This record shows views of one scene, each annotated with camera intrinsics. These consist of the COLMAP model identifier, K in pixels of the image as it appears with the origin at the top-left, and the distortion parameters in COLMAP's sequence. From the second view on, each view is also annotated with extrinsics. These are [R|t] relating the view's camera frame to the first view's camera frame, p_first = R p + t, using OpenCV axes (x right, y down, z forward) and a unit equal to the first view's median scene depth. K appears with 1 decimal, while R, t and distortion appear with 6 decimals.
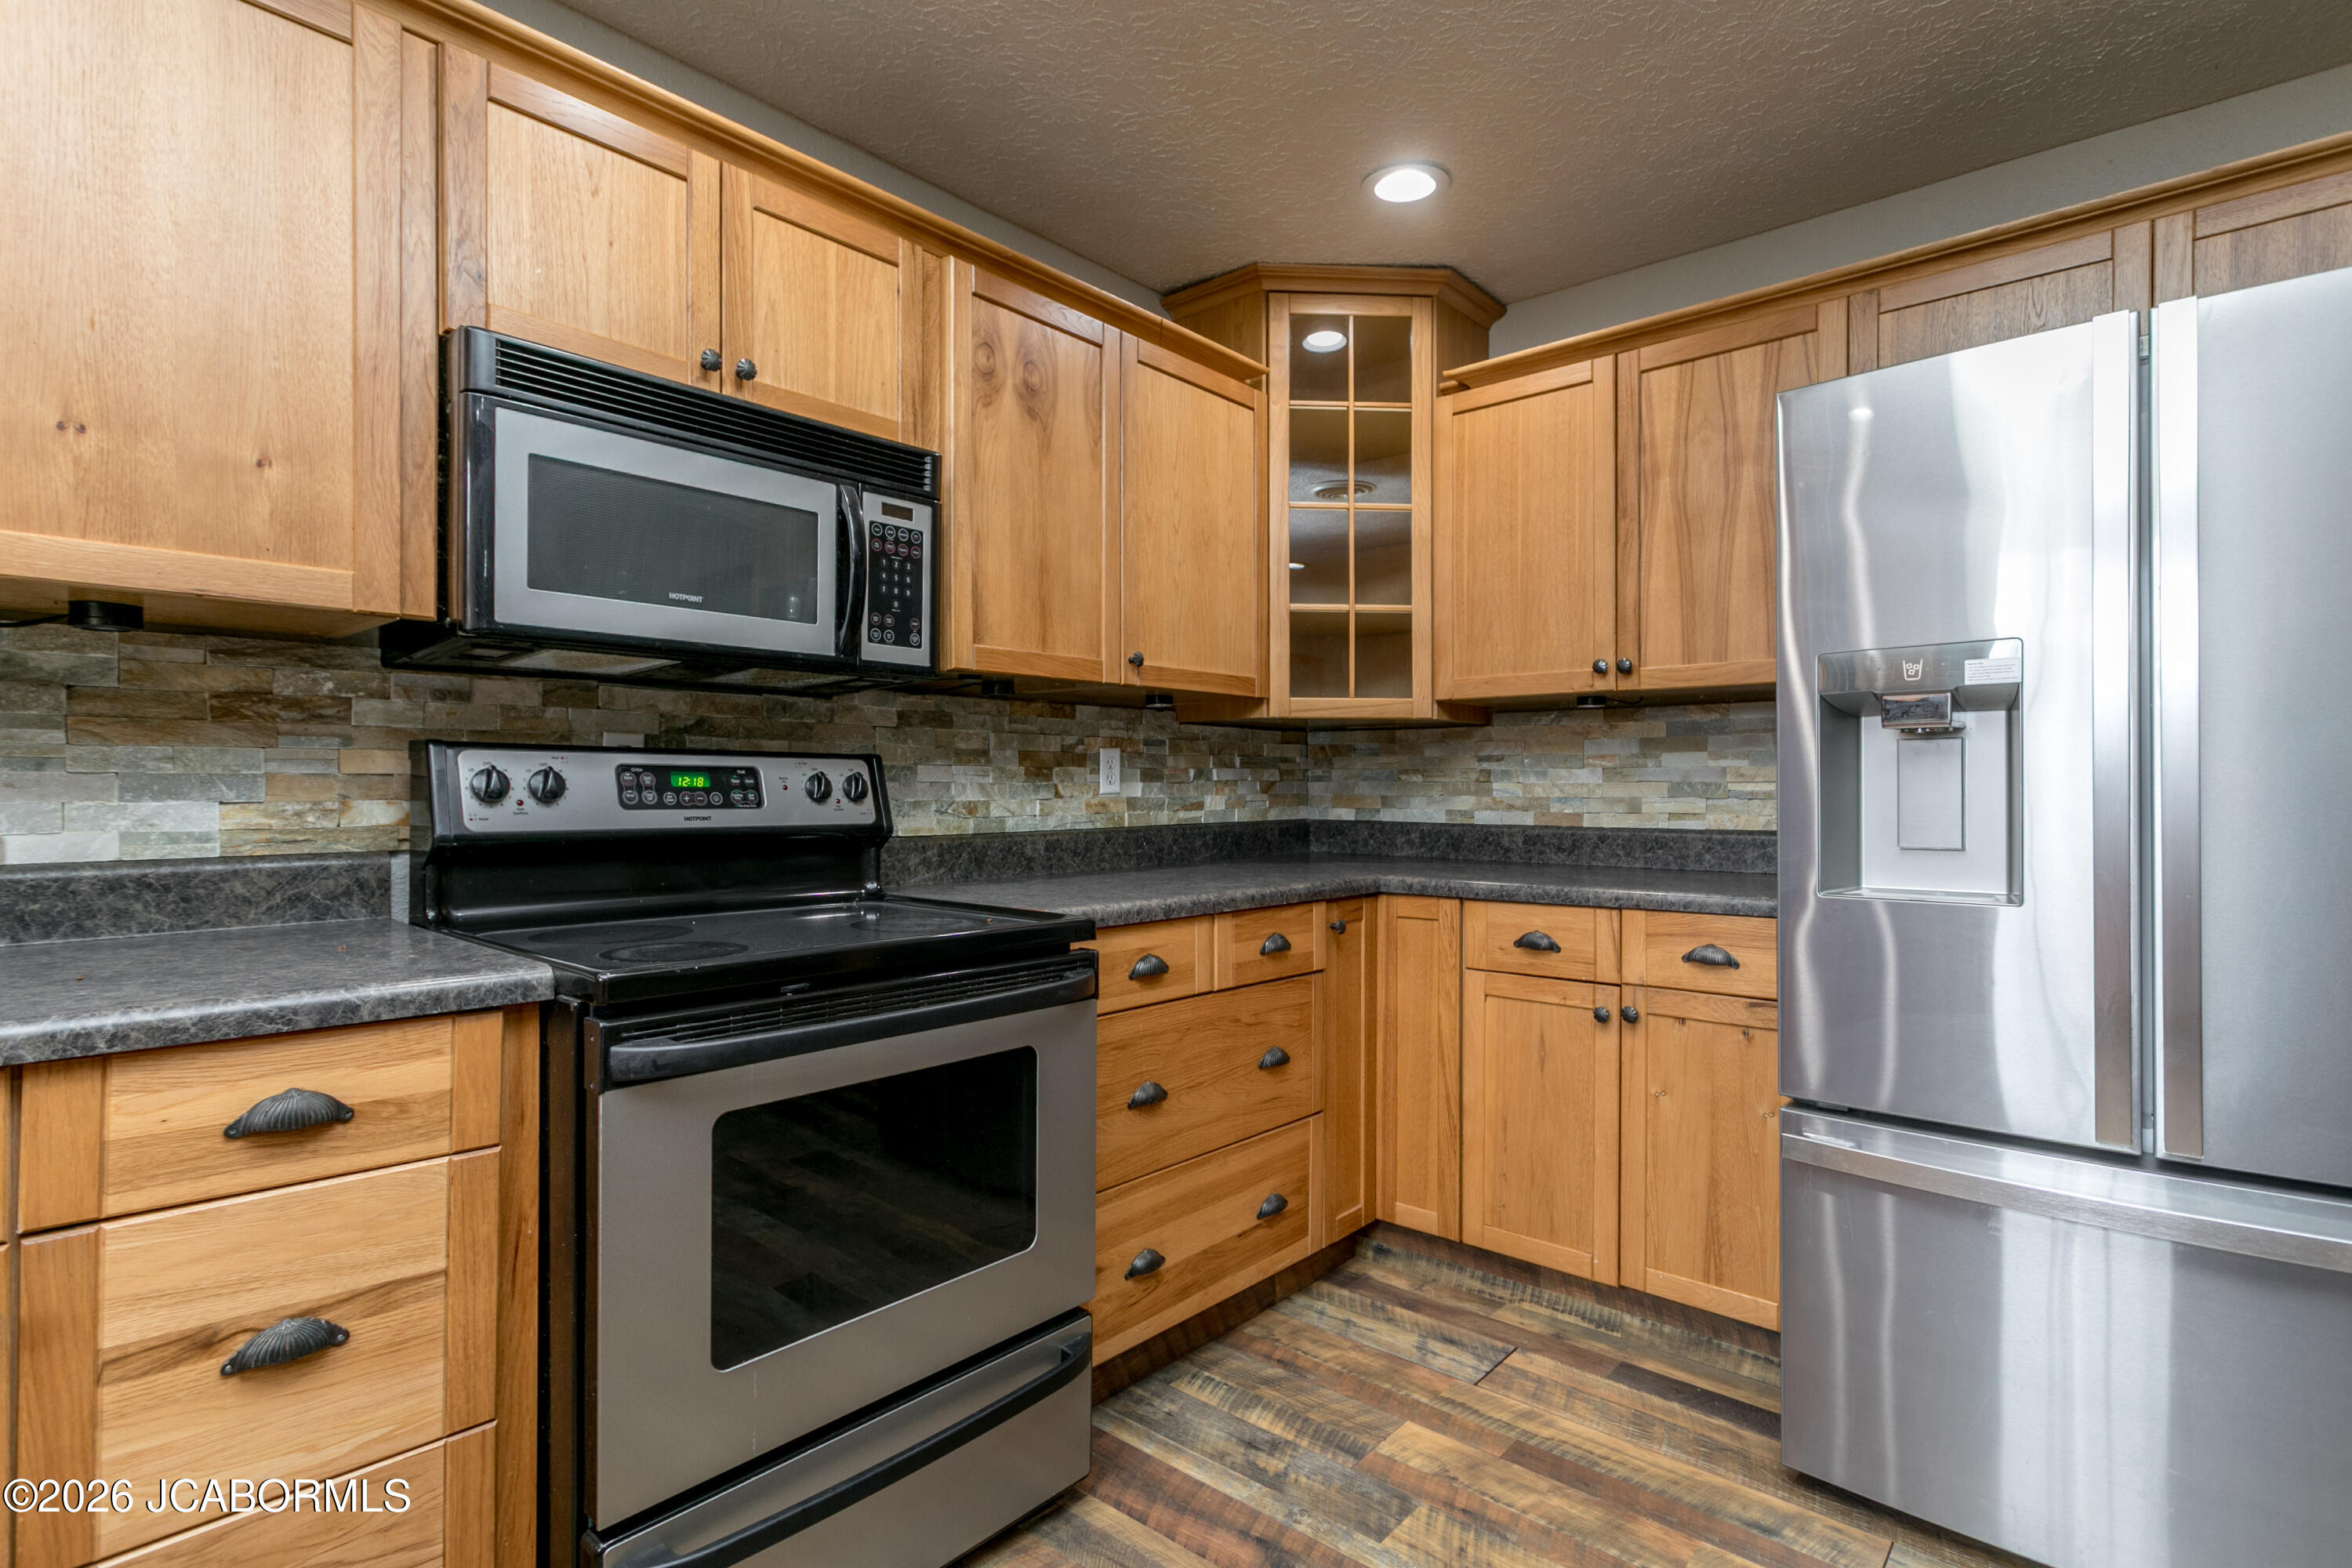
lens RADIAL K [[1136.6, 0, 1185.8], [0, 1136.6, 793.0], [0, 0, 1]] dist [-0.002650, 0.000030]
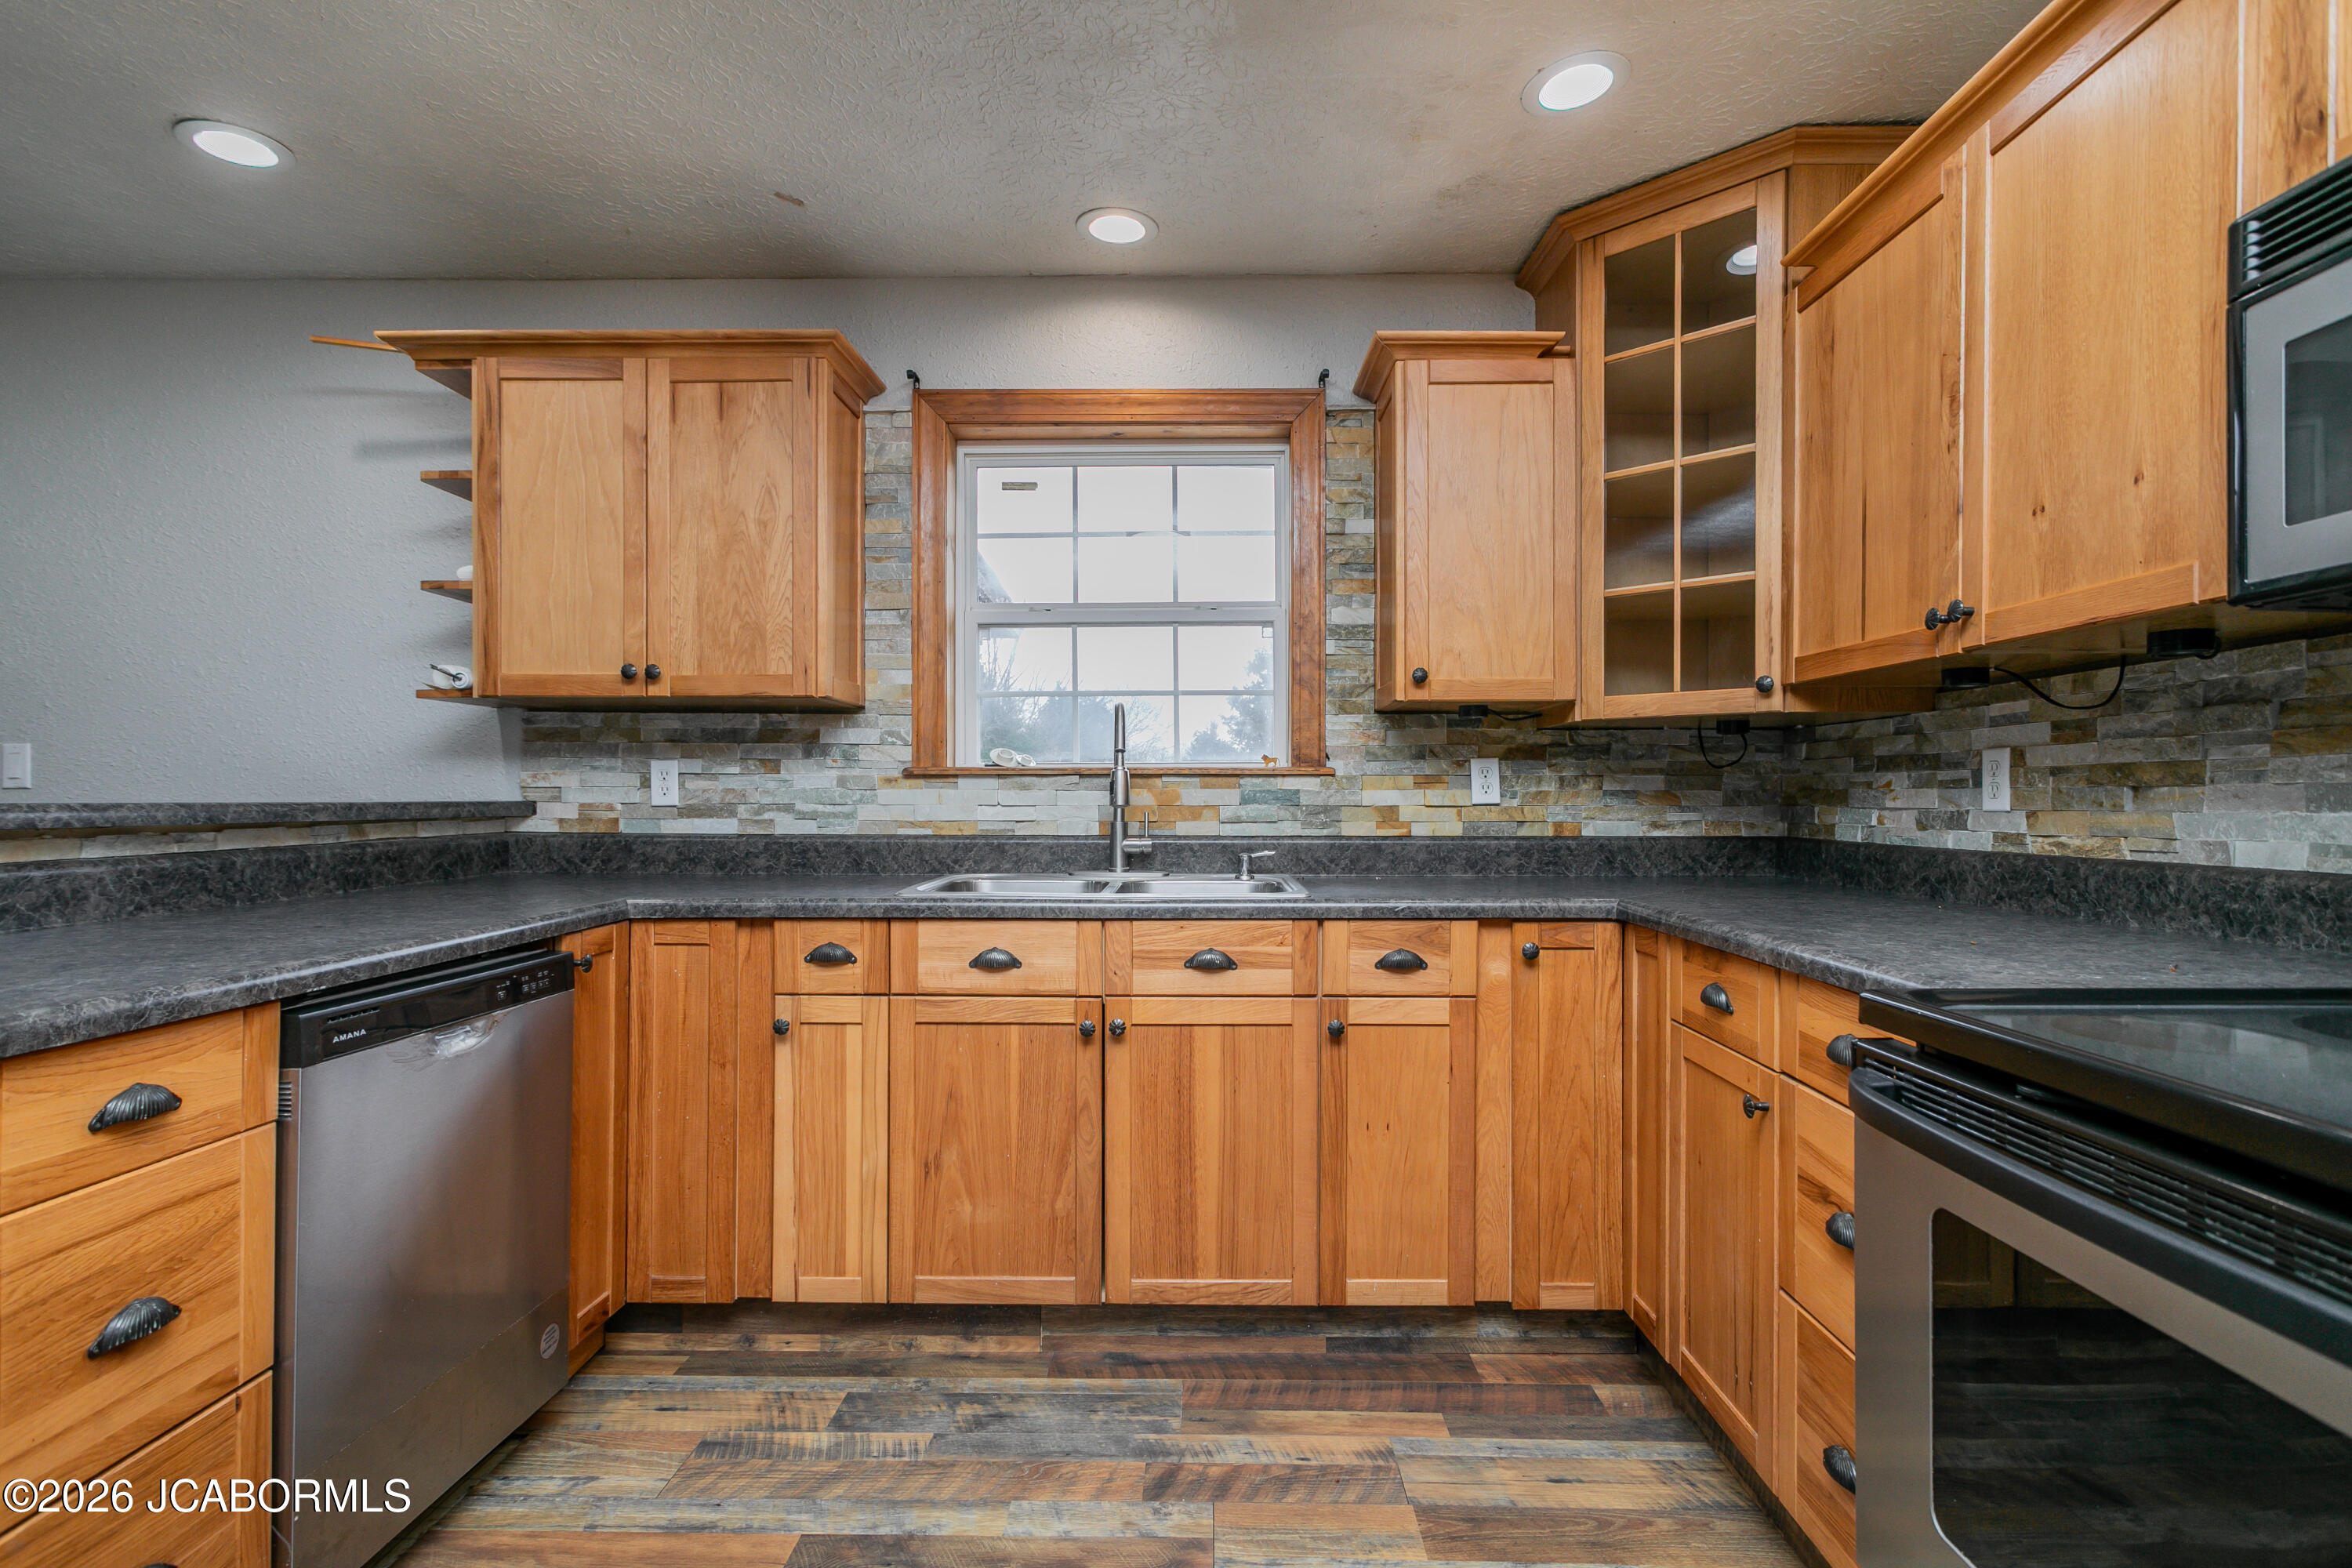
lens RADIAL K [[1136.6, 0, 1177.1], [0, 1136.6, 796.2], [0, 0, 1]] dist [-0.002650, 0.000030]
pose [[-0.767933, -0.002990, -0.640523, 0.369176], [-0.004209, 0.999991, 0.000378, -0.002085], [0.640516, 0.002986, -0.767939, 0.904107]]
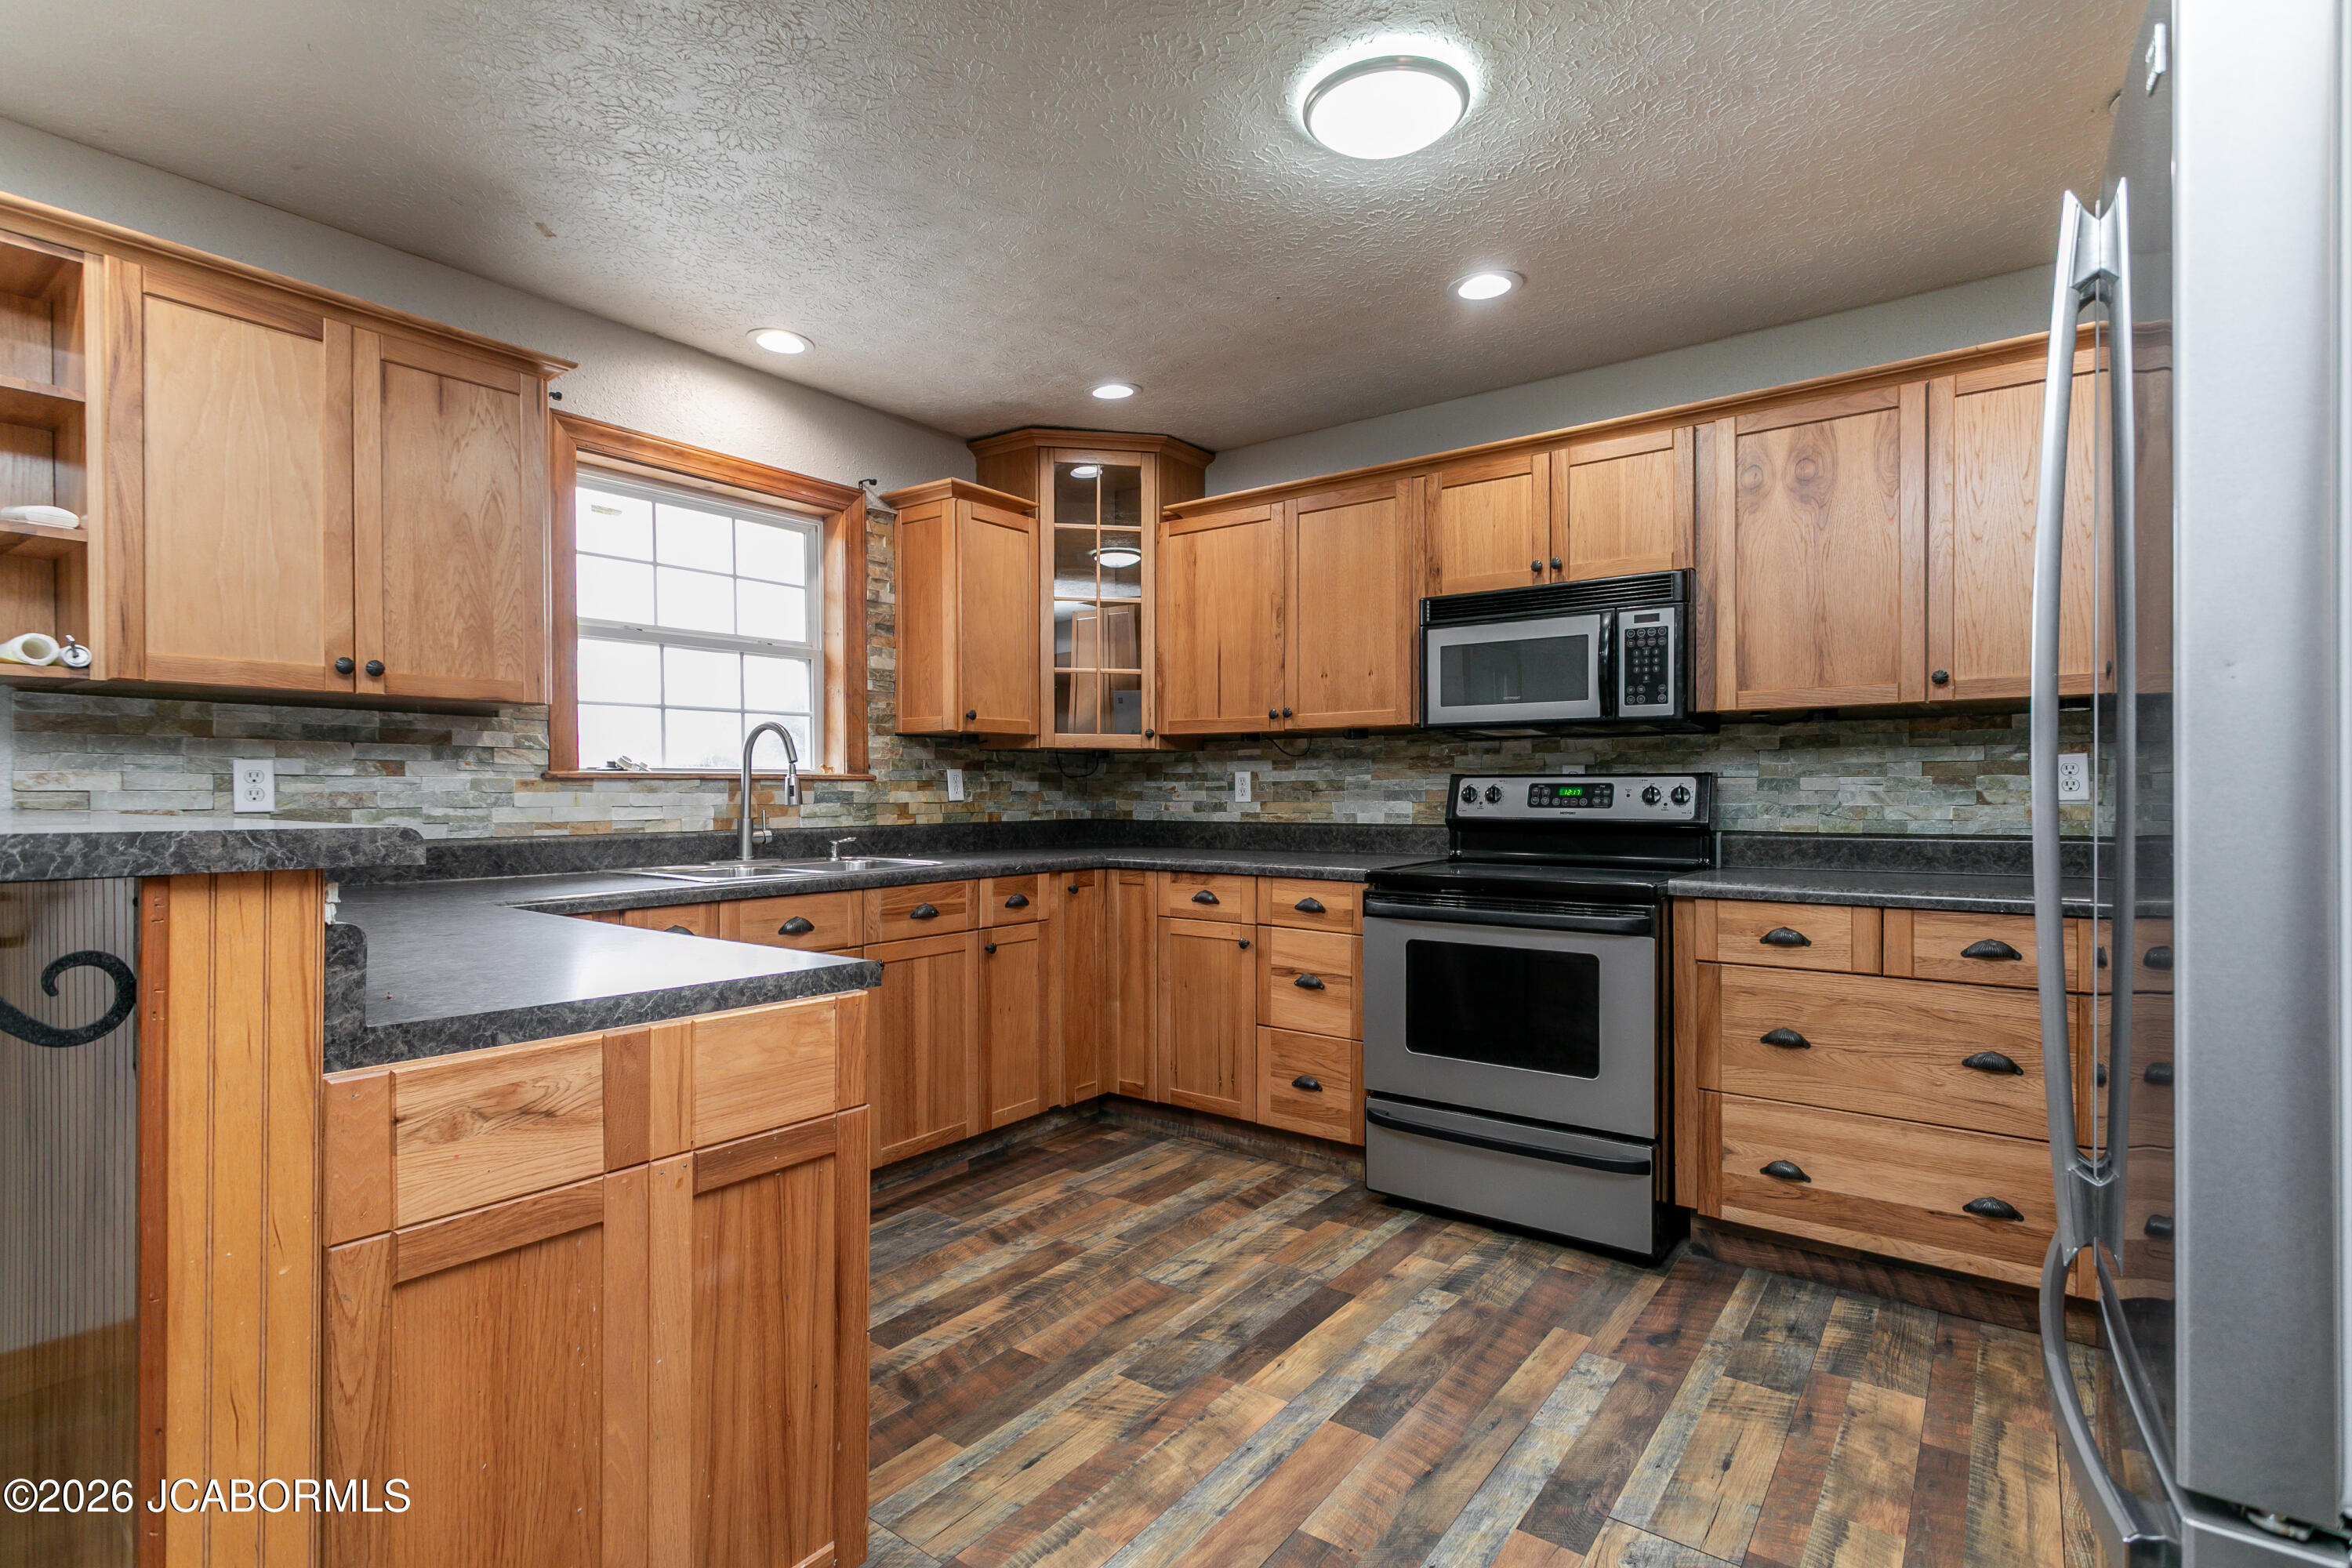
lens RADIAL K [[1136.6, 0, 1165.4], [0, 1136.6, 790.9], [0, 0, 1]] dist [-0.002650, 0.000030]
pose [[0.070298, -0.001948, -0.997524, 1.318779], [-0.000606, 0.999998, -0.001995, -0.008271], [0.997526, 0.000744, 0.070297, 0.247350]]
